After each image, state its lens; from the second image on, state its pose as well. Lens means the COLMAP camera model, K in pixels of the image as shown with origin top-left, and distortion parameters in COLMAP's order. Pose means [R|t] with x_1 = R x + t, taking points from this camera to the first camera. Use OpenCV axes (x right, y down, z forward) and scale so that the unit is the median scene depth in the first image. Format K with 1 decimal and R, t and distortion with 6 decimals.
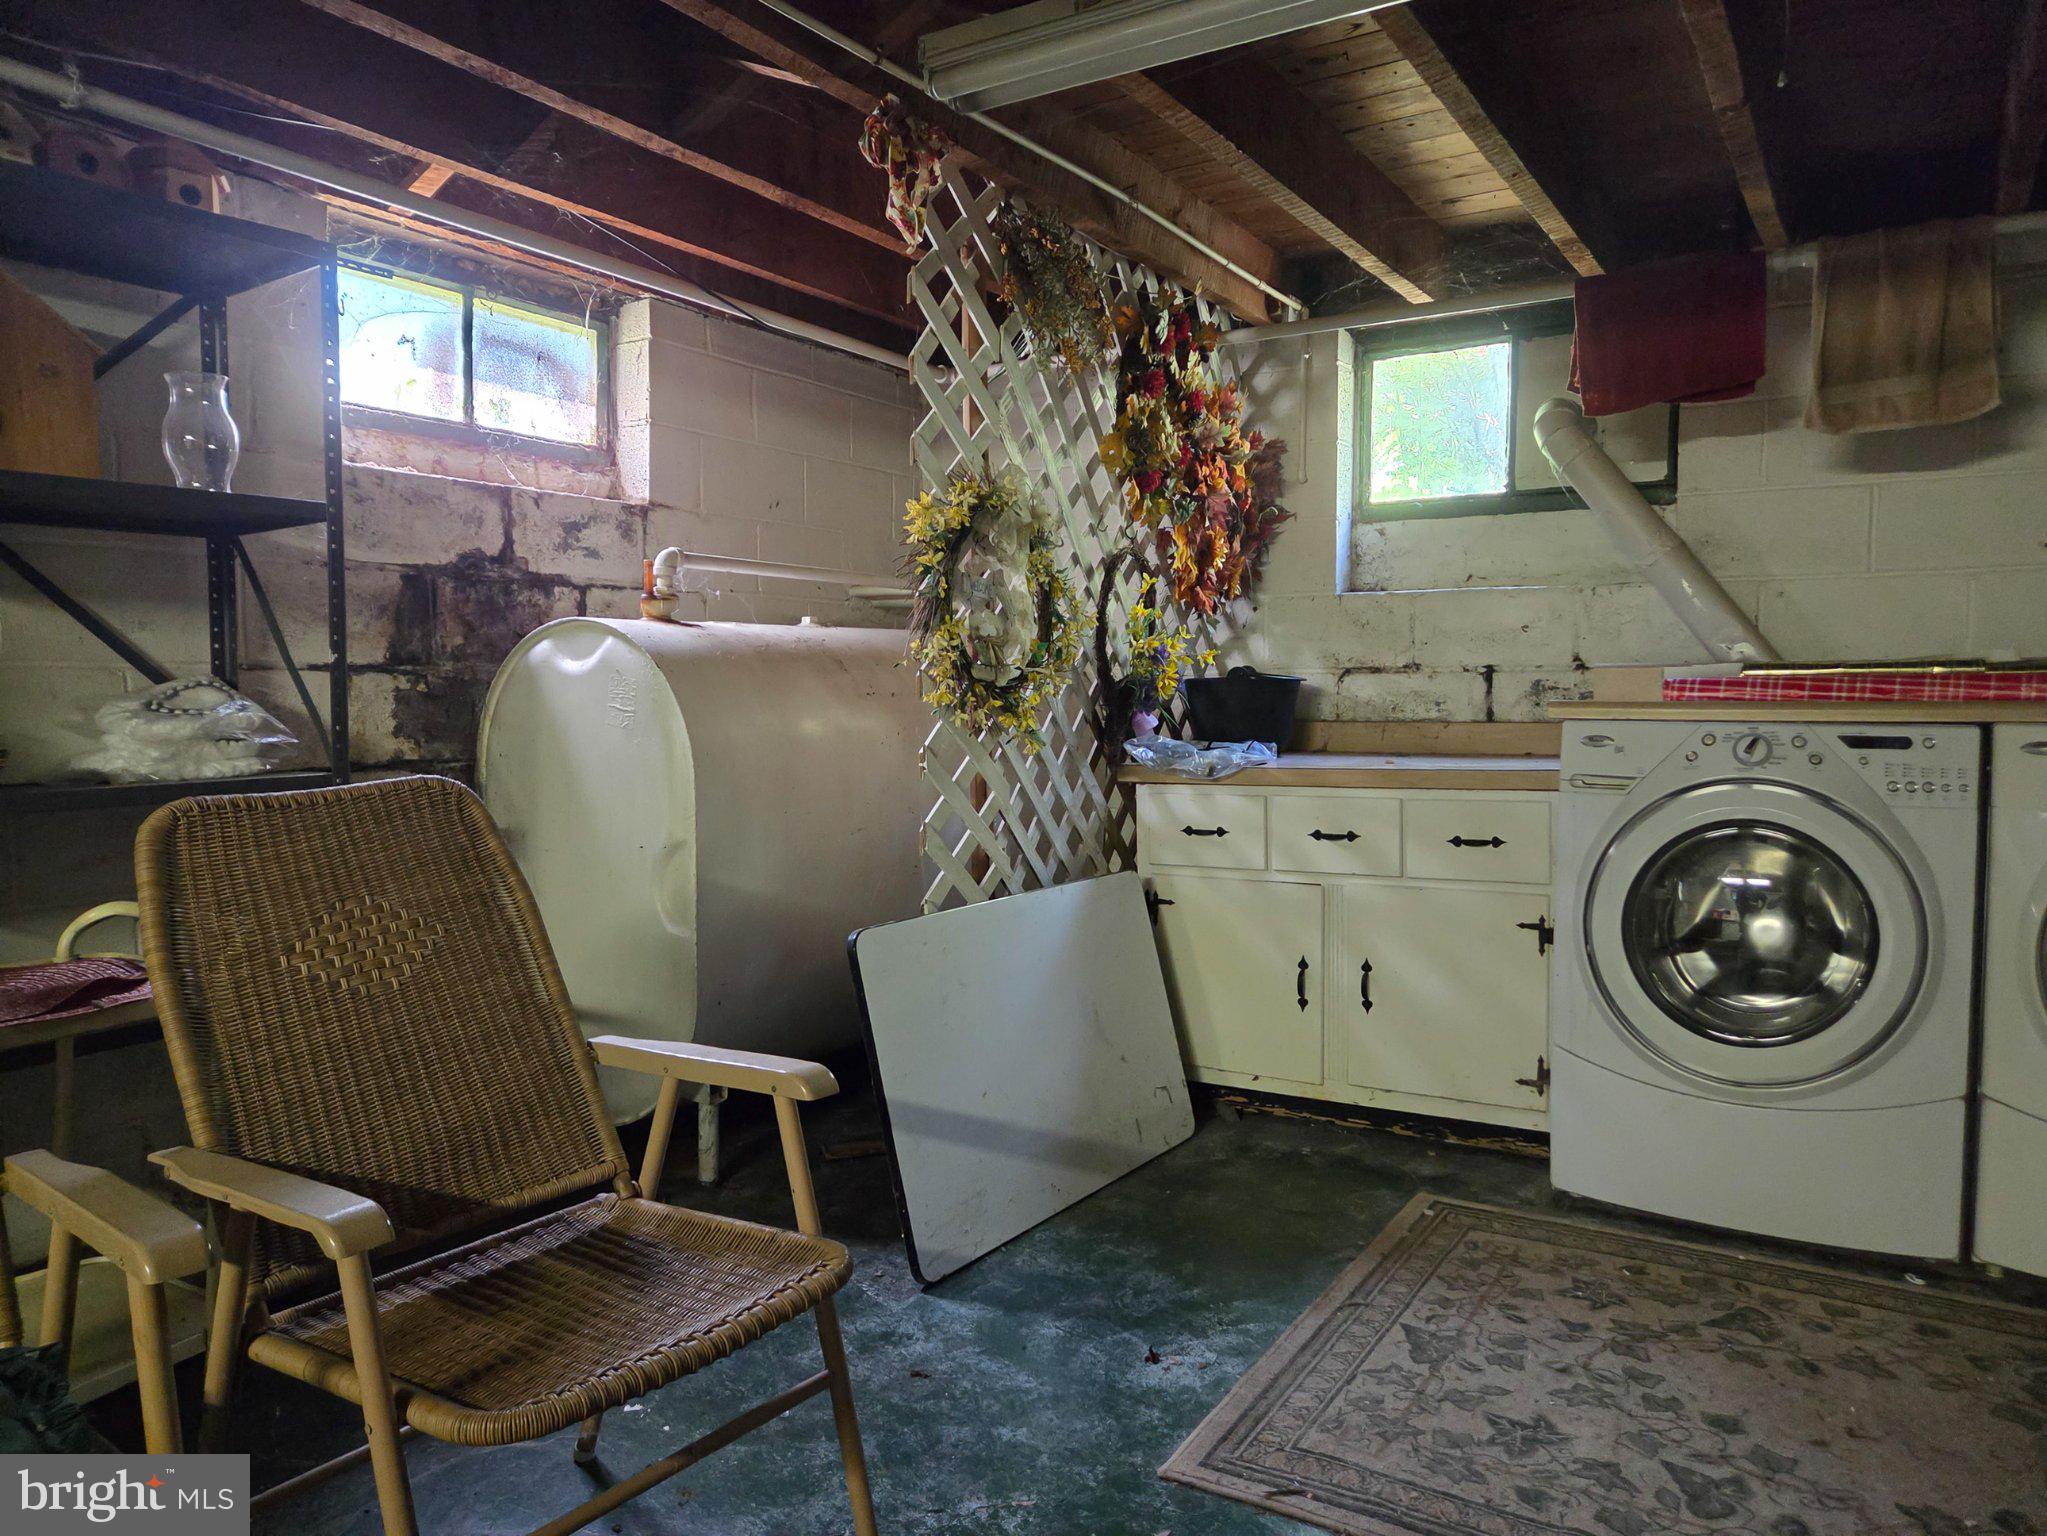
lens RADIAL K [[1409.7, 0, 1031.1], [0, 1409.7, 769.9], [0, 0, 1]] dist [0.003710, 0.000158]
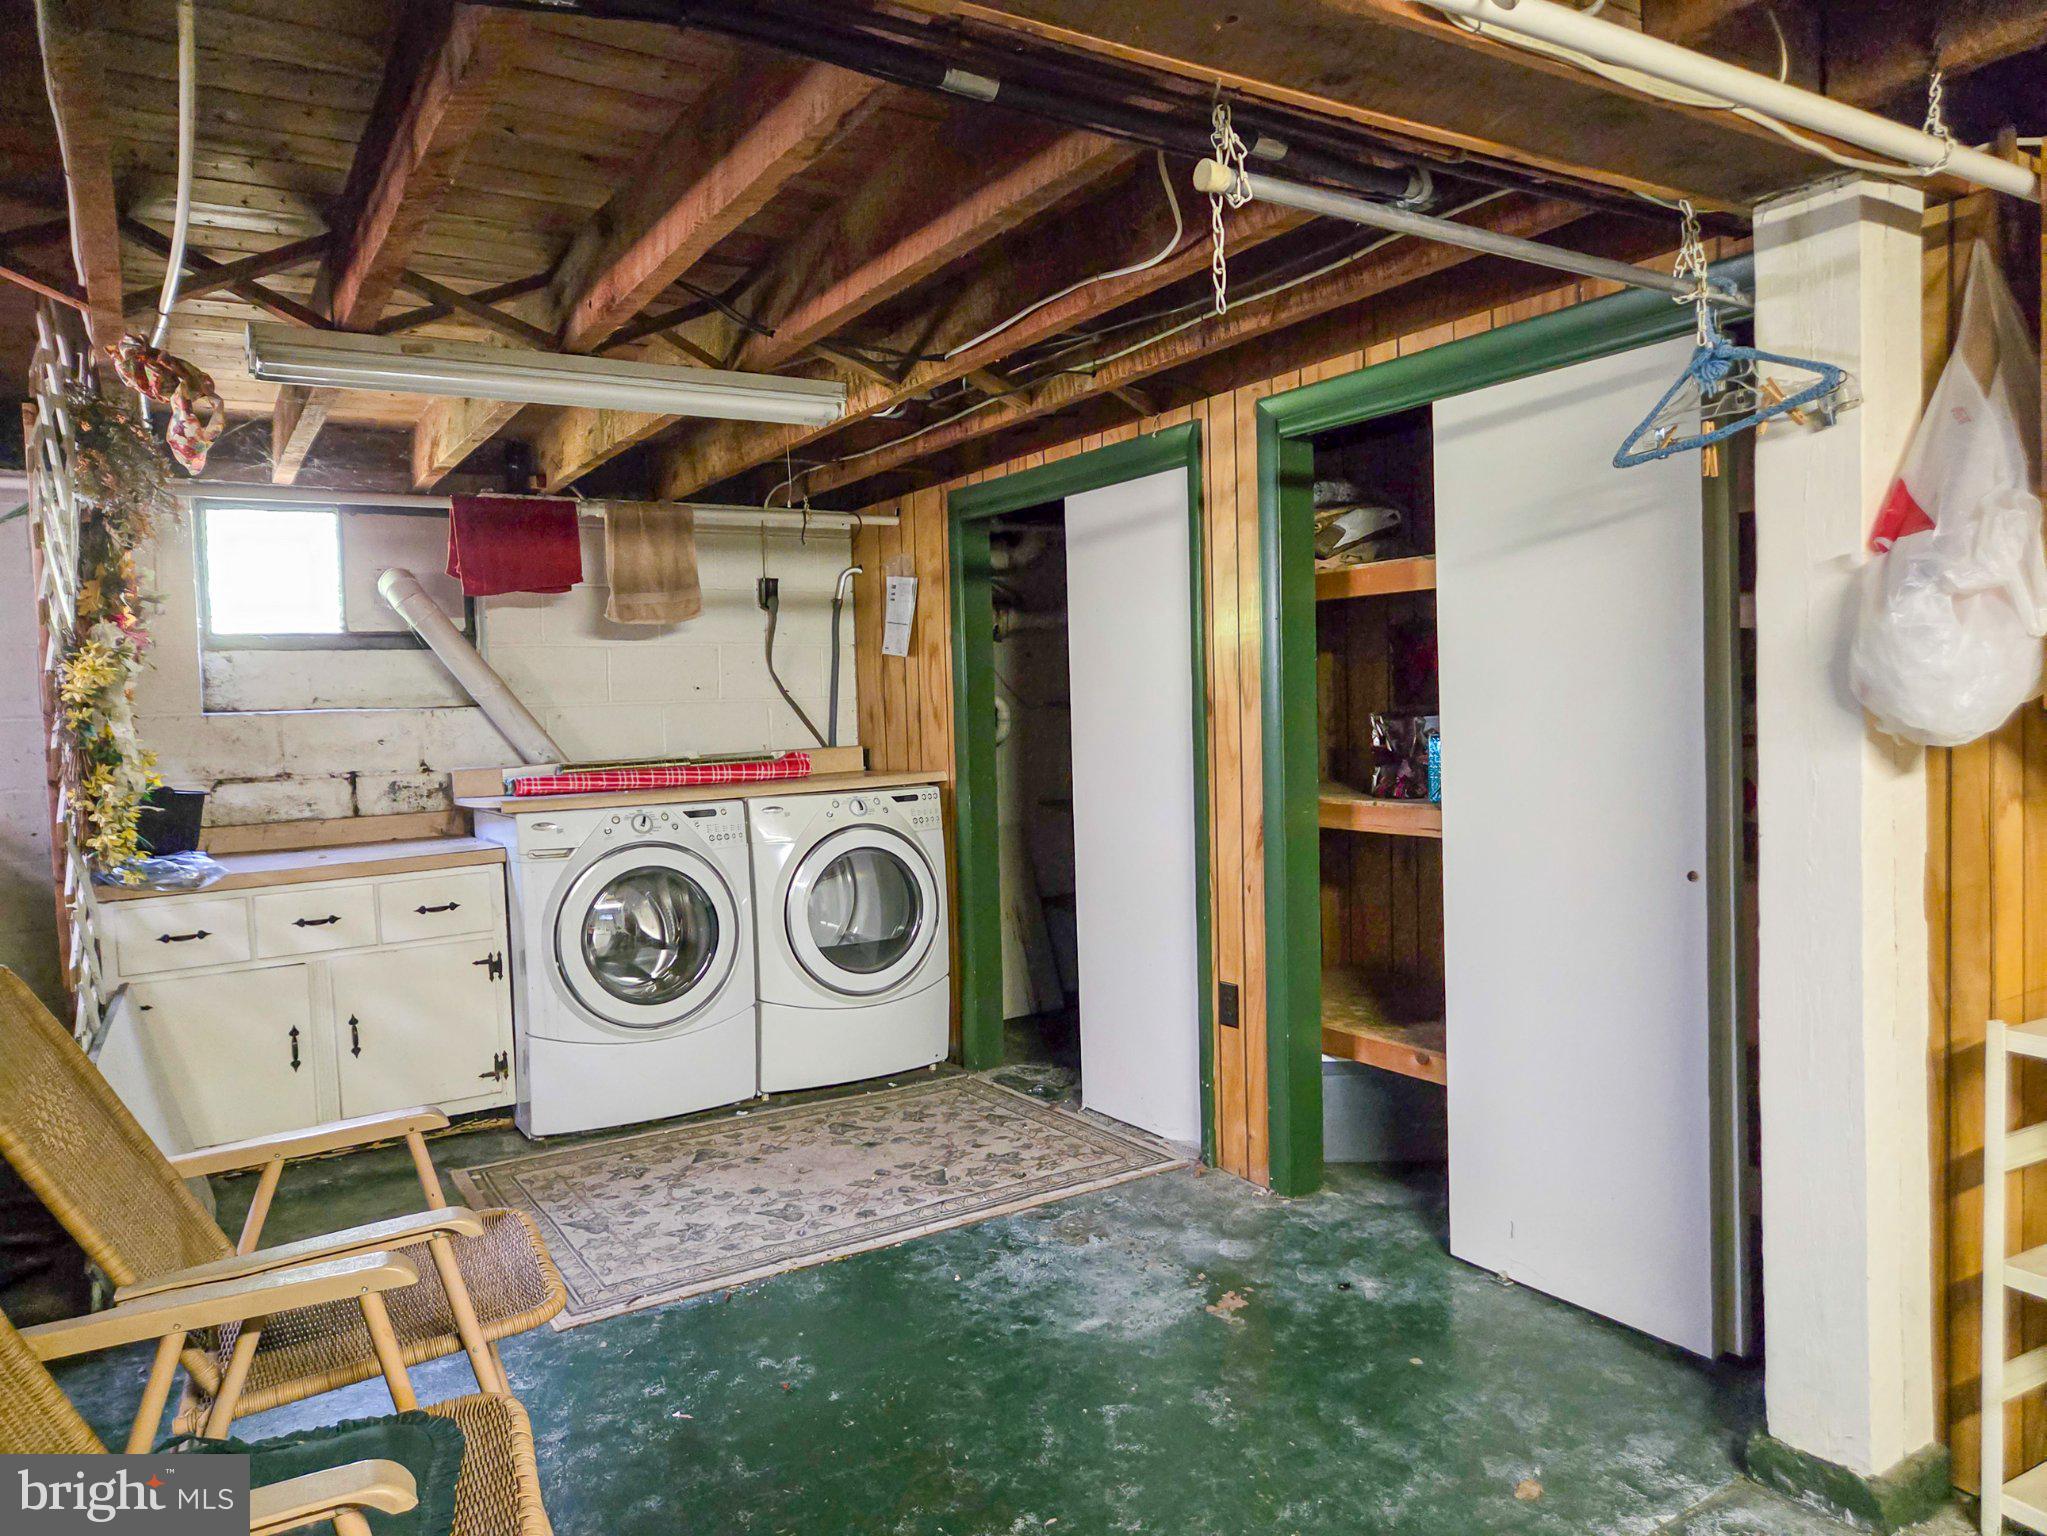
lens RADIAL K [[1409.7, 0, 1031.1], [0, 1409.7, 769.9], [0, 0, 1]] dist [0.003710, 0.000158]
pose [[0.438959, -0.054396, 0.896859, -0.682755], [0.083087, 0.996346, 0.019765, -0.064335], [-0.894657, 0.065841, 0.441875, -0.120159]]
